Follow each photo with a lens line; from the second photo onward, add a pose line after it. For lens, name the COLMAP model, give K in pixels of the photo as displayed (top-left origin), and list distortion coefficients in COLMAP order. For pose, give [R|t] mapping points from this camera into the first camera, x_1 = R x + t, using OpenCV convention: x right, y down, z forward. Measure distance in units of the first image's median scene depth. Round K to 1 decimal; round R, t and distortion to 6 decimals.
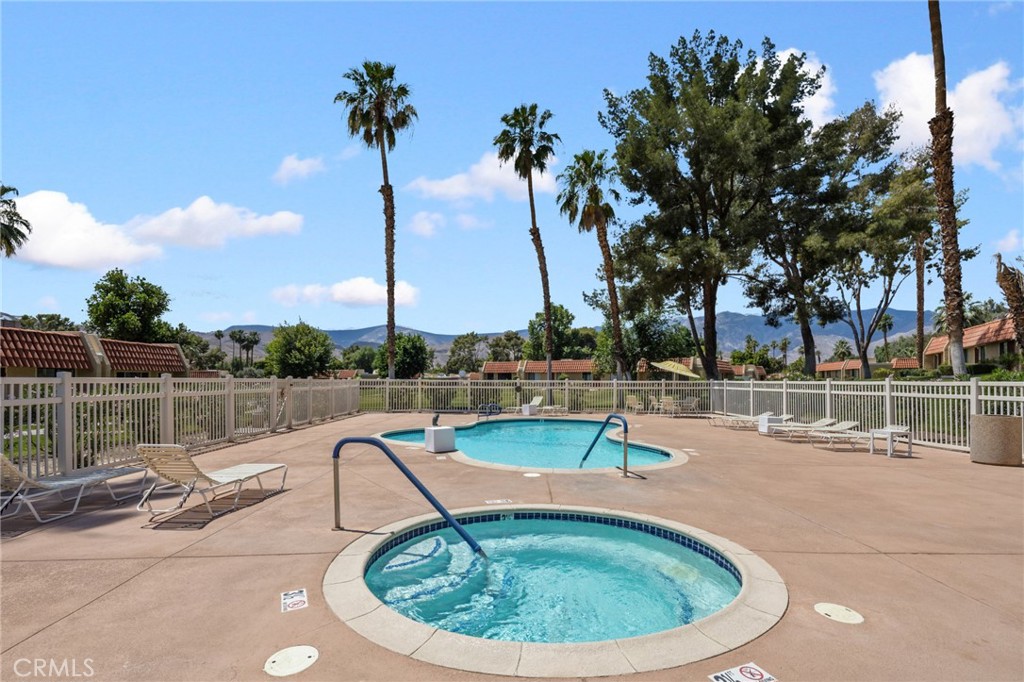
lens RADIAL K [[496.7, 0, 513.8], [0, 496.7, 378.9], [0, 0, 1]] dist [-0.008396, 0.001485]
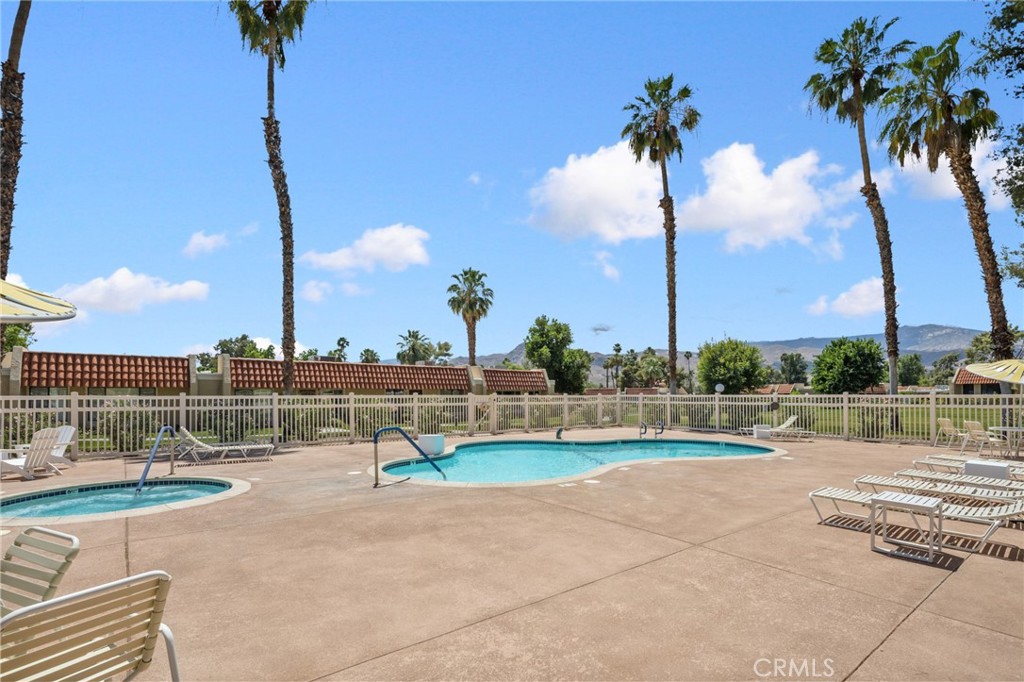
lens RADIAL K [[496.7, 0, 501.2], [0, 496.7, 394.5], [0, 0, 1]] dist [-0.008396, 0.001485]
pose [[0.575482, -0.007382, -0.817781, 0.247110], [0.006524, 0.999969, -0.004436, 0.001948], [0.817788, -0.002782, 0.575512, 0.111757]]
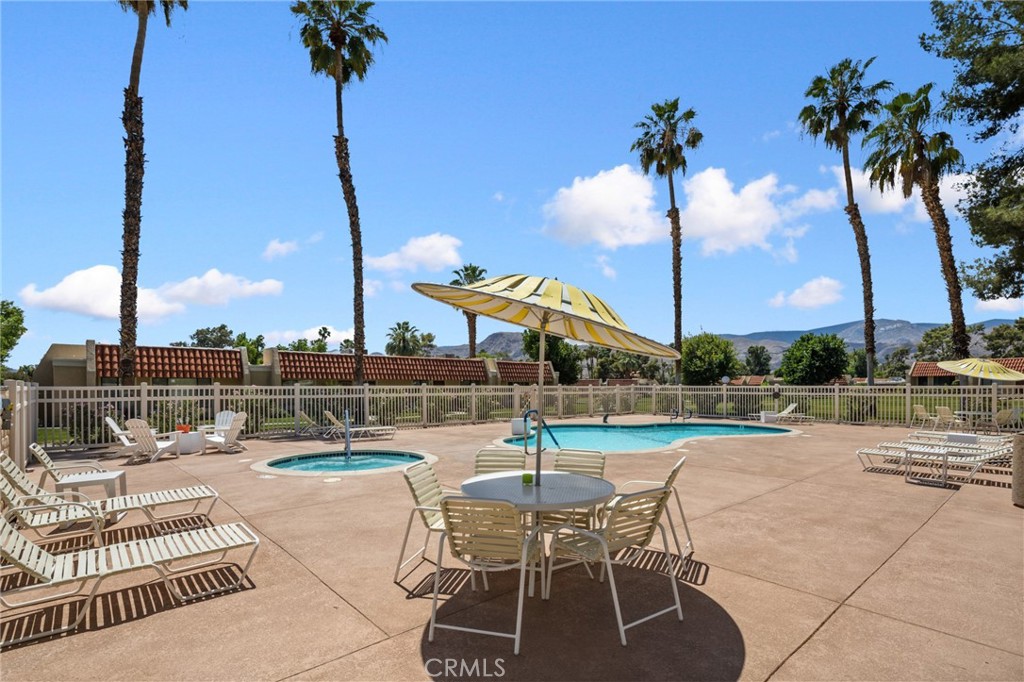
lens RADIAL K [[496.7, 0, 498.1], [0, 496.7, 392.8], [0, 0, 1]] dist [-0.008396, 0.001485]
pose [[0.620889, 0.005536, -0.783879, 0.253136], [0.005406, 0.999921, 0.011344, 0.001810], [0.783880, -0.011281, 0.620810, 0.004623]]
